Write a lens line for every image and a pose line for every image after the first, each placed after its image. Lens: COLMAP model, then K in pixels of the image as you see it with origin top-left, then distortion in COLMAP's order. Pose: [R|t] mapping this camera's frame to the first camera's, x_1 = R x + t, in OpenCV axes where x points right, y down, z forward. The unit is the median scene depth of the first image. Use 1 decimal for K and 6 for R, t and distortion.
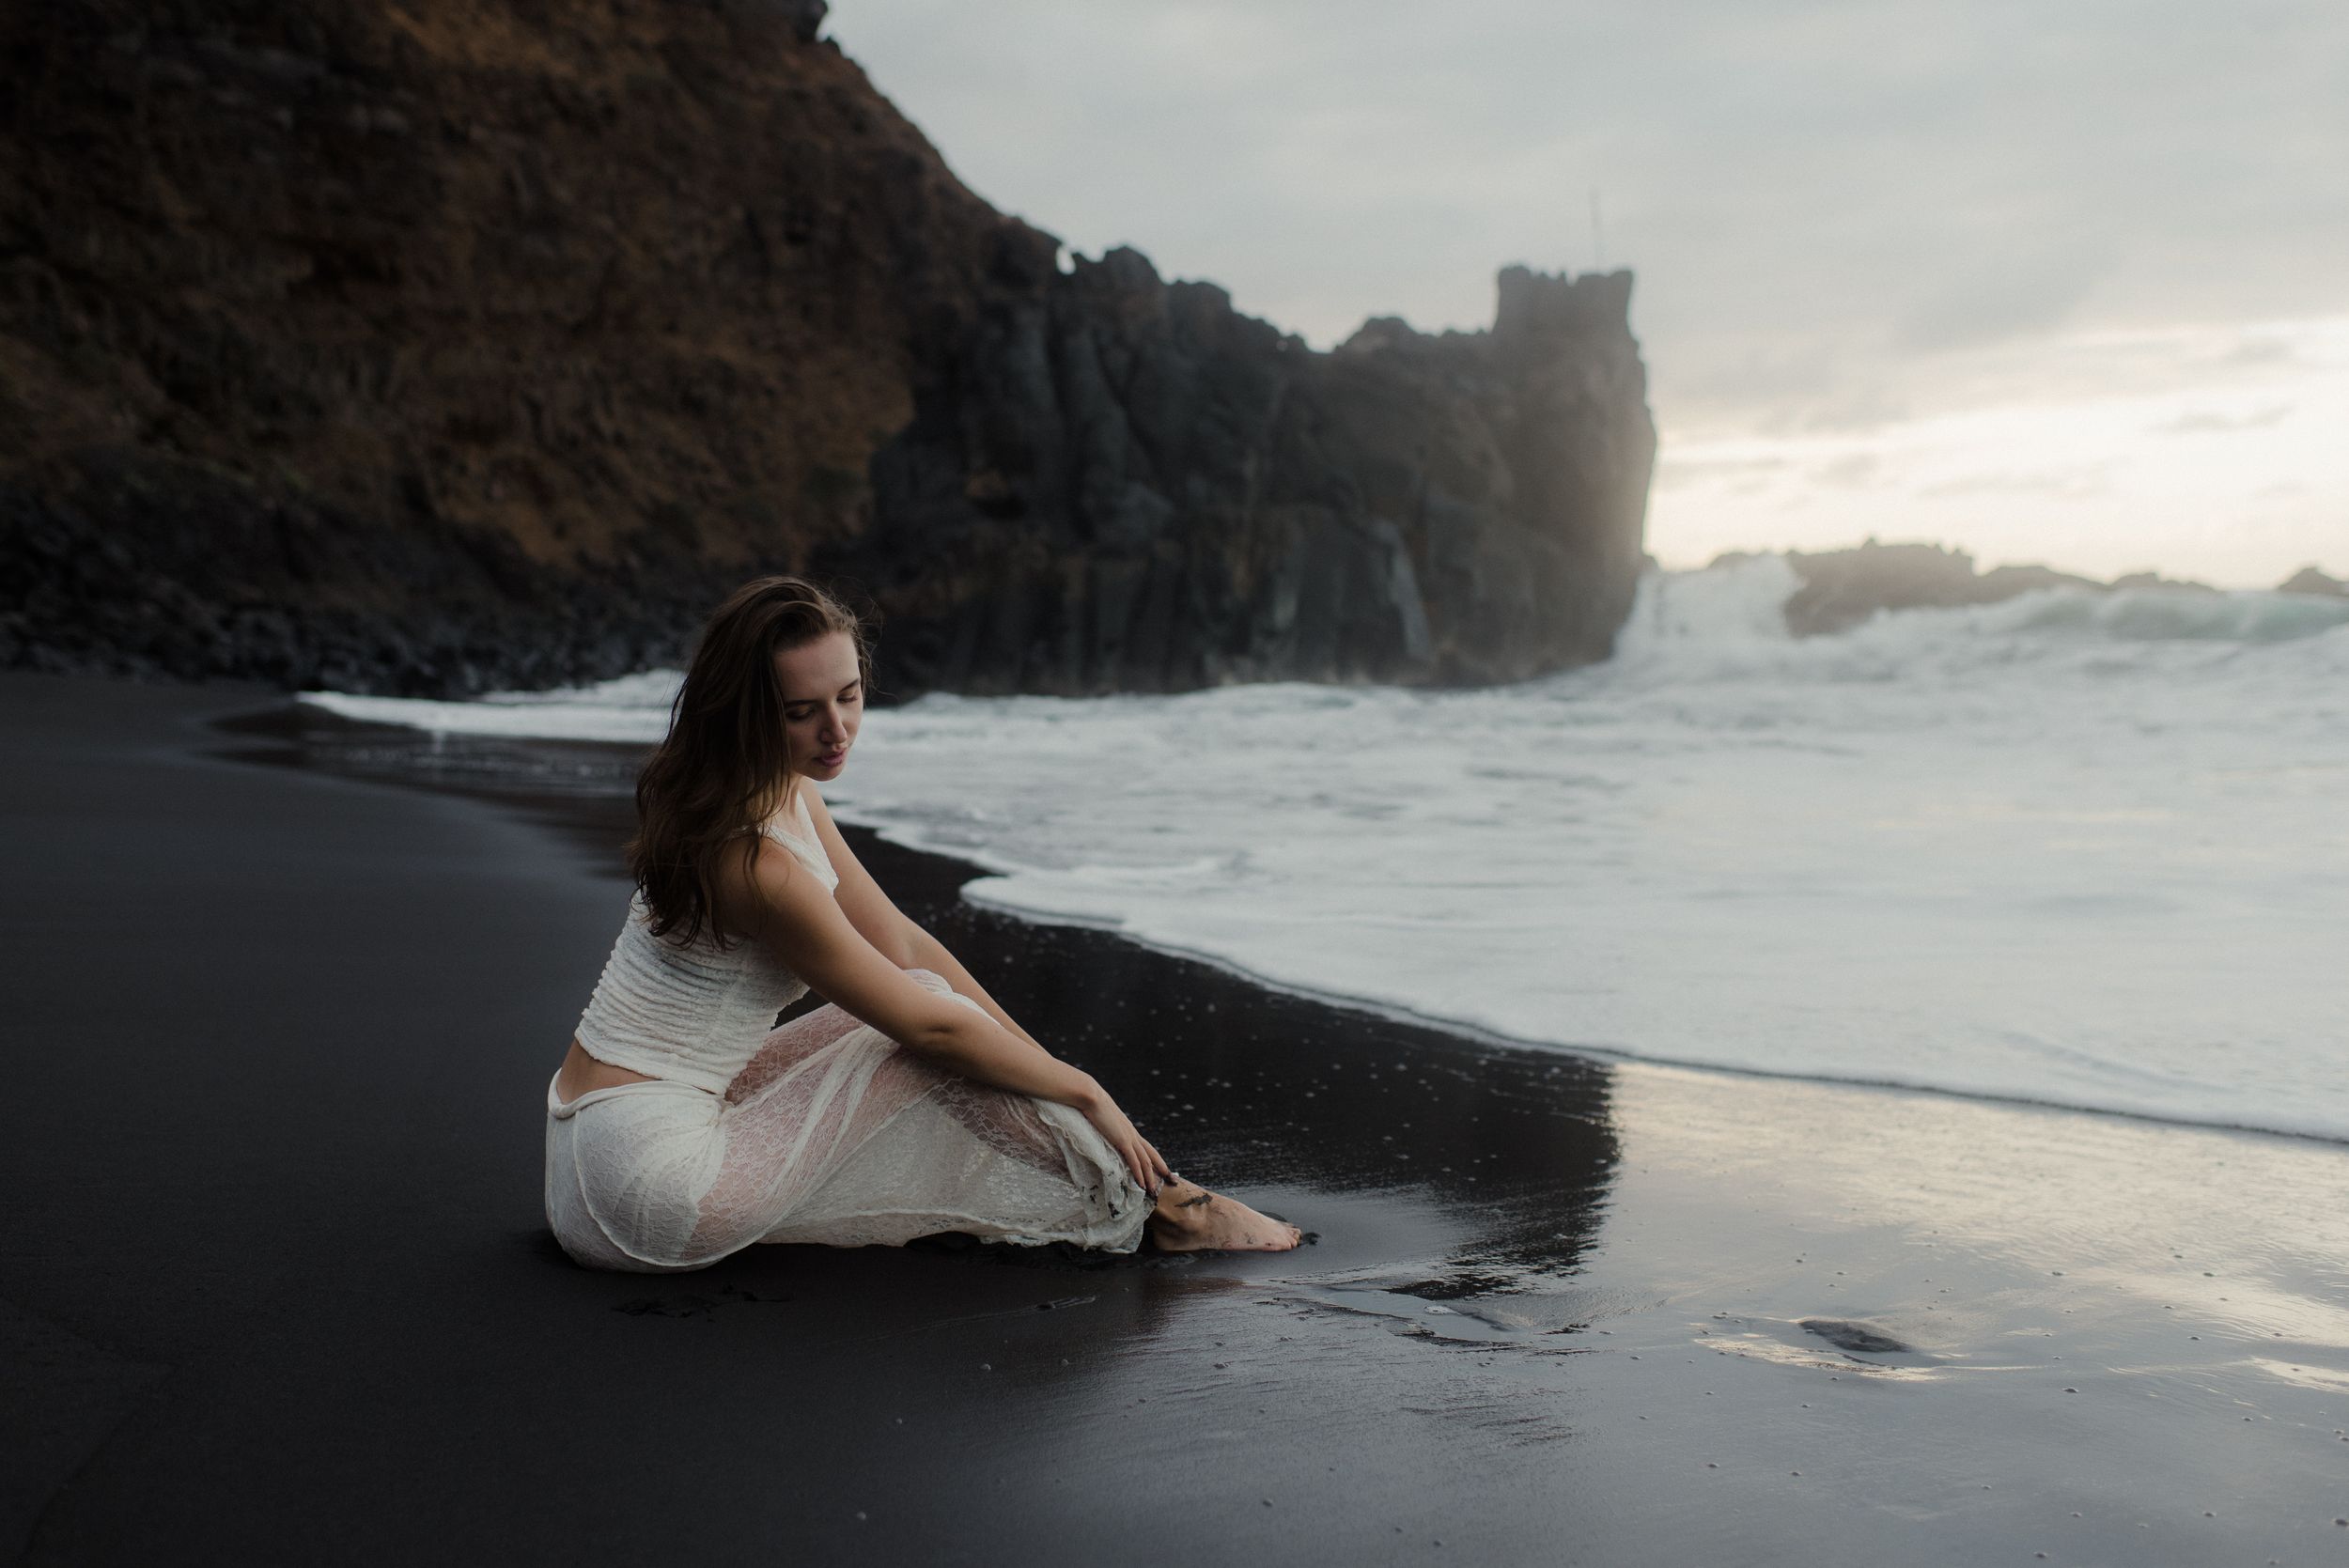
lens RADIAL K [[2488.7, 0, 1142.6], [0, 2488.7, 788.4], [0, 0, 1]] dist [0.001784, 0.003087]
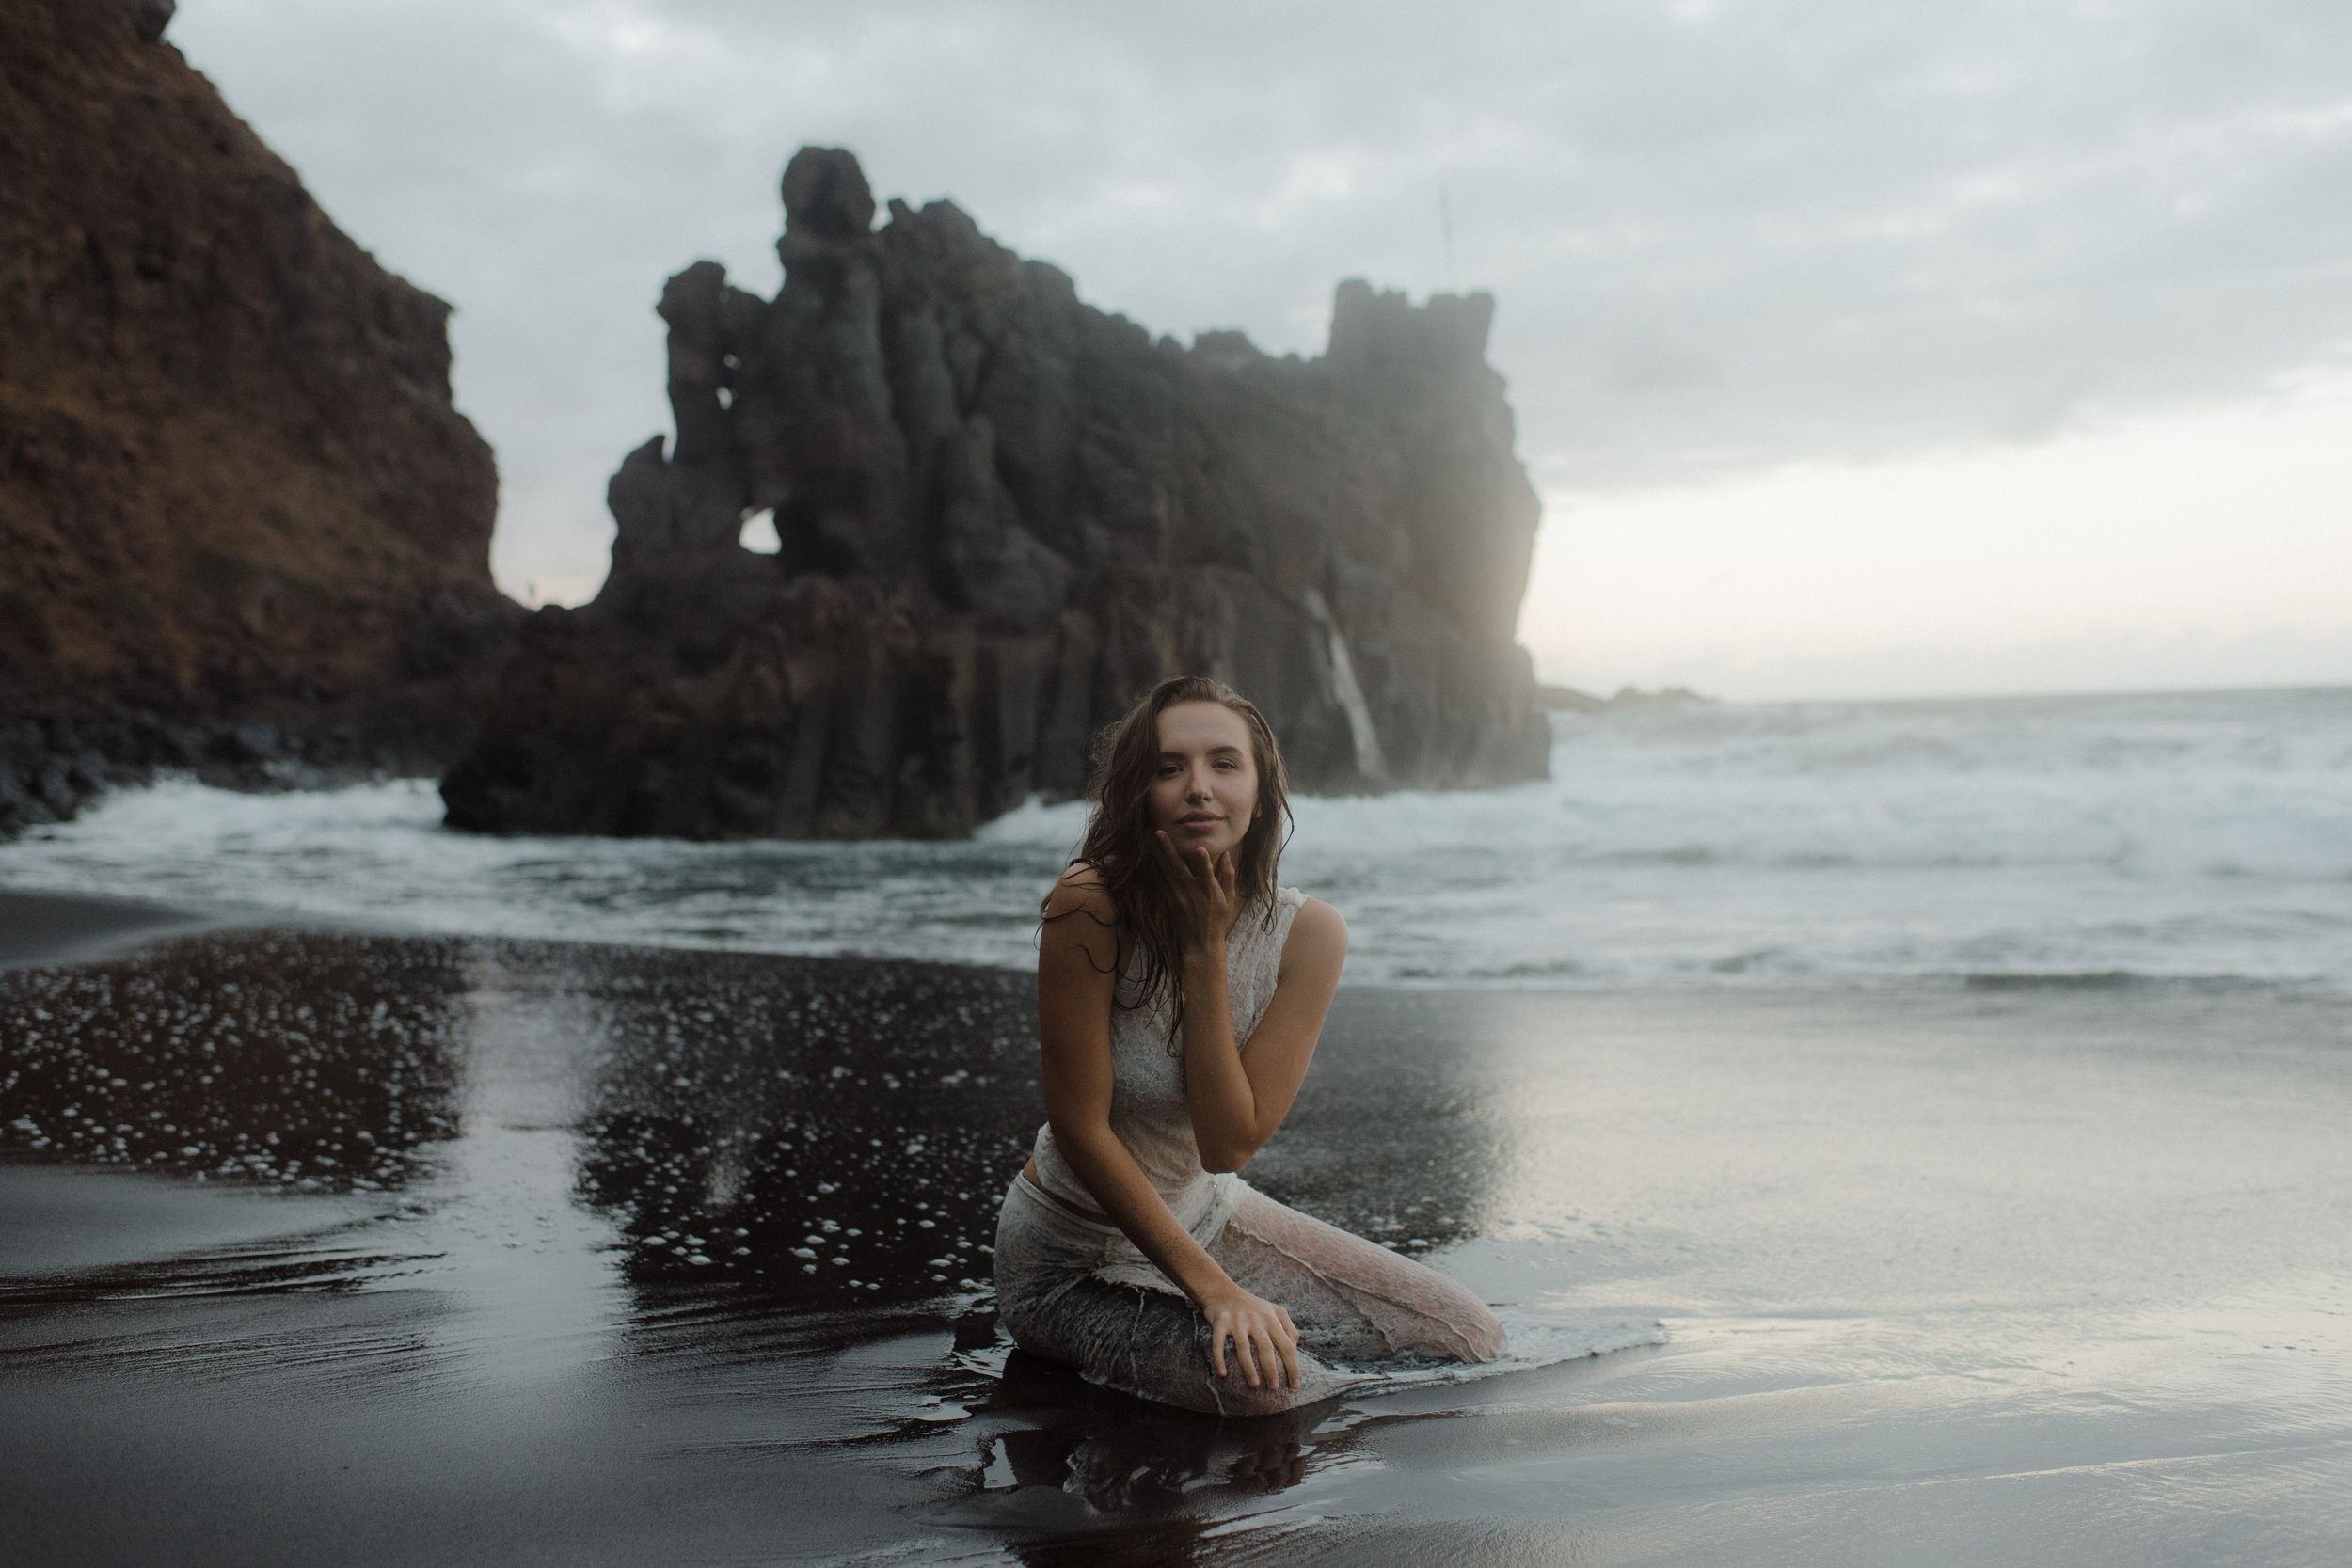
lens RADIAL K [[2374.3, 0, 1176.0], [0, 2374.3, 784.0], [0, 0, 1]] dist [0.003341, -0.021026]
pose [[0.942131, -0.011651, 0.335043, -0.106999], [0.029292, 0.998435, -0.047648, -0.011254], [-0.333963, 0.054705, 0.940997, 0.216842]]
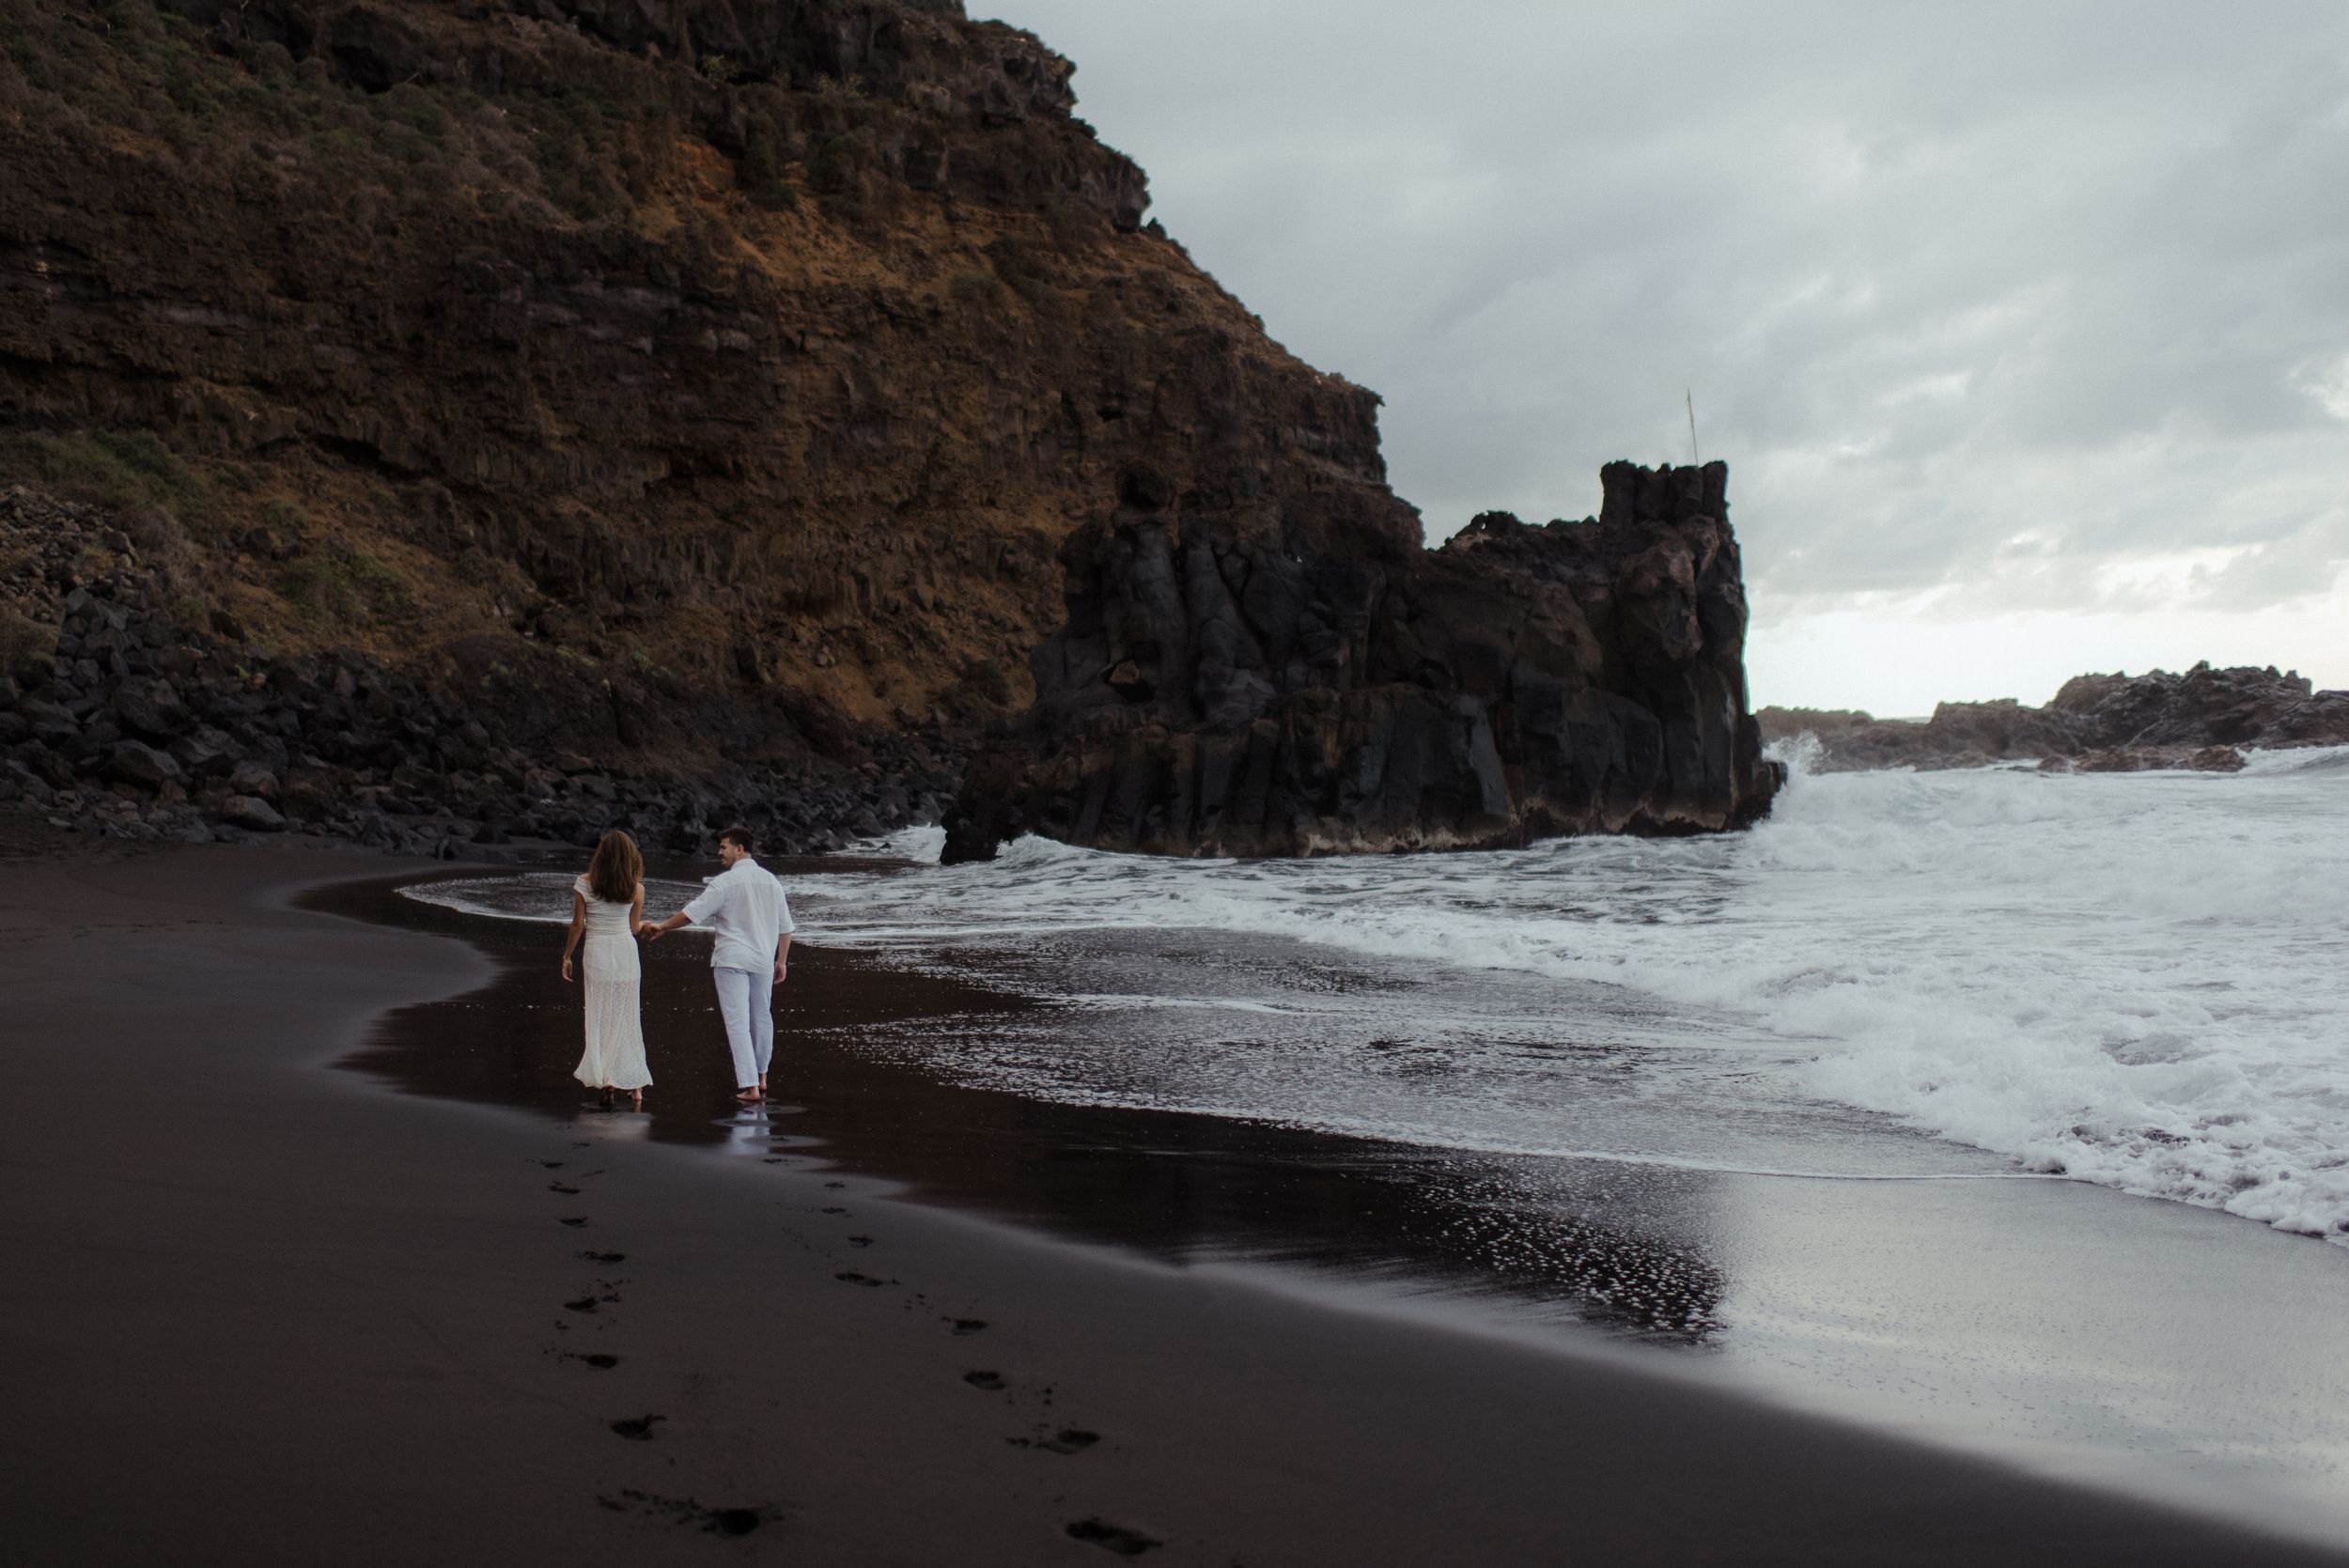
lens RADIAL K [[2609.7, 0, 1080.1], [0, 2609.7, 702.6], [0, 0, 1]] dist [-0.005410, -0.000563]
pose [[0.977702, -0.016361, -0.209359, 0.106637], [-0.000325, 0.996841, -0.079417, -0.004962], [0.209997, 0.077714, 0.974609, -0.134623]]
